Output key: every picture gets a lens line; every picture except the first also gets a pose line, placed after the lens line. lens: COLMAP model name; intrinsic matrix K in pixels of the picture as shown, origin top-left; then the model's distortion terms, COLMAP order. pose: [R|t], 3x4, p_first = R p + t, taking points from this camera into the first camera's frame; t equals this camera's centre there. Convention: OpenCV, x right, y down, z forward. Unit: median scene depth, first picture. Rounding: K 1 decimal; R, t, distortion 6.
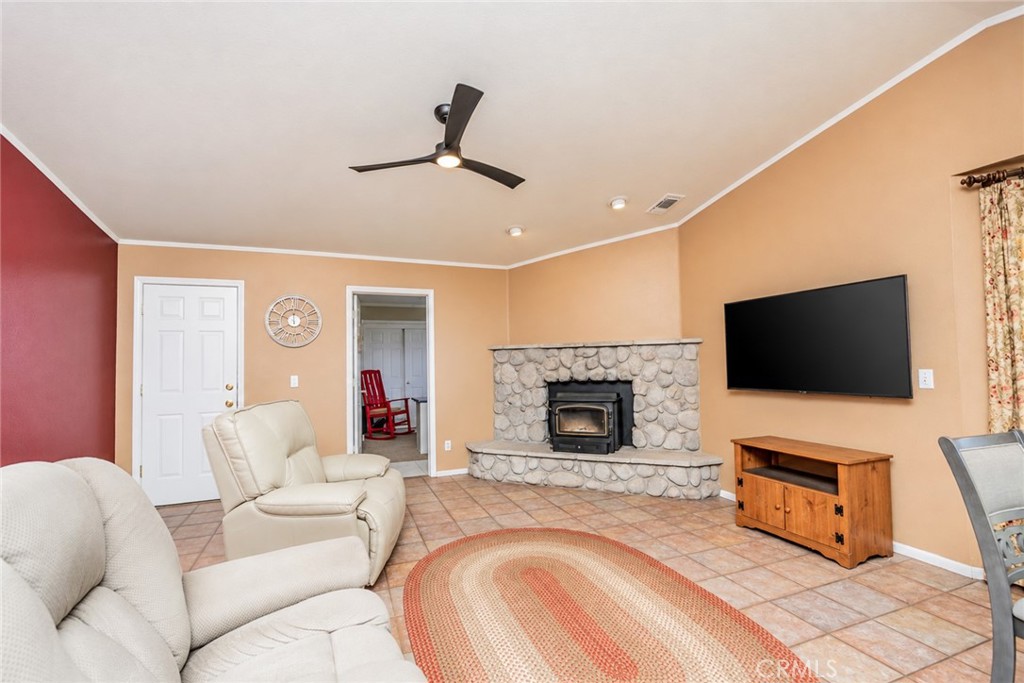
lens RADIAL K [[453.9, 0, 512.6], [0, 453.9, 341.4], [0, 0, 1]] dist [0.001583, 0.000866]
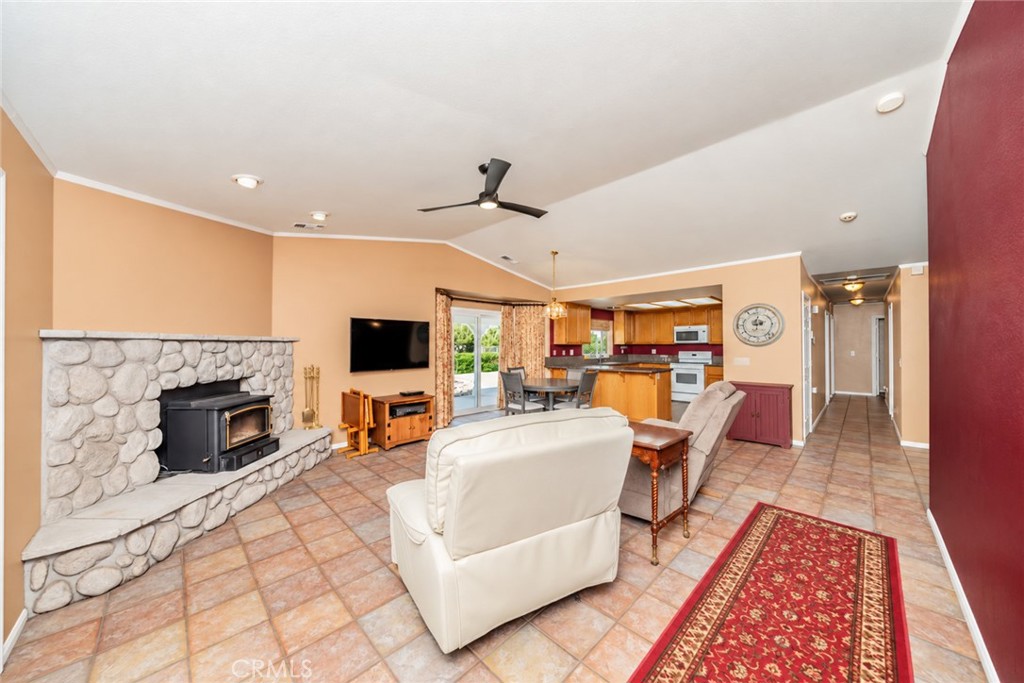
lens RADIAL K [[351.2, 0, 502.3], [0, 351.2, 342.5], [0, 0, 1]] dist [-0.013442, -0.000074]
pose [[-0.390827, 0.024948, 0.920126, -0.674193], [-0.032351, 0.998643, -0.040818, 0.026837], [-0.919895, -0.045720, -0.389490, 0.839868]]
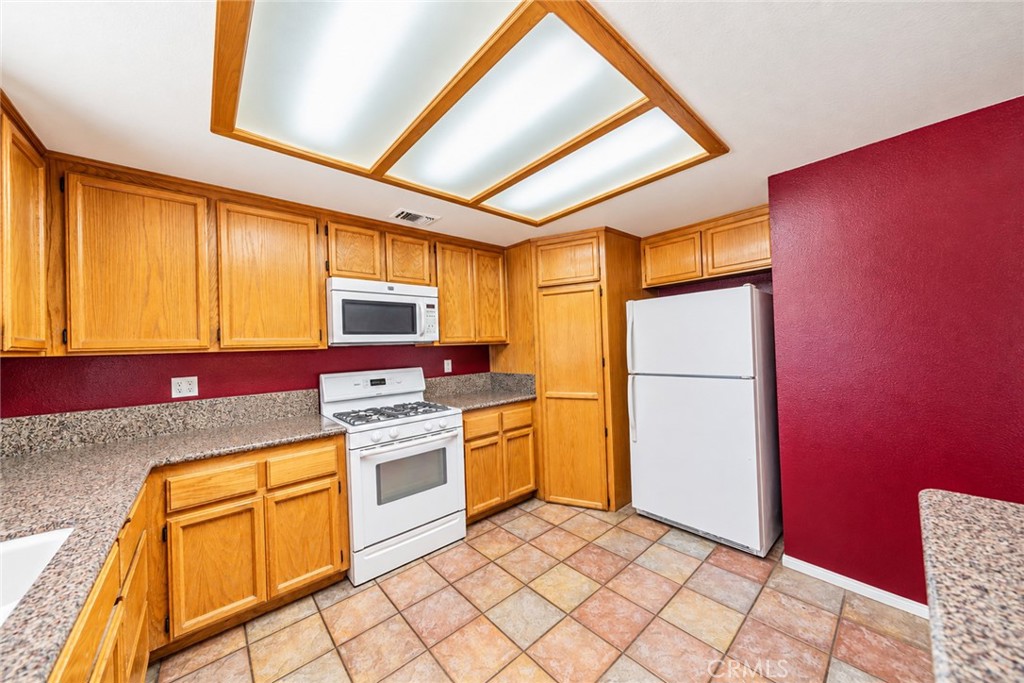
lens RADIAL K [[351.2, 0, 513.4], [0, 351.2, 341.7], [0, 0, 1]] dist [-0.013442, -0.000074]
pose [[-0.934969, 0.046339, -0.351690, 0.691062], [0.064928, 0.997037, -0.041239, -0.047404], [0.348737, -0.061392, -0.935208, -0.265143]]
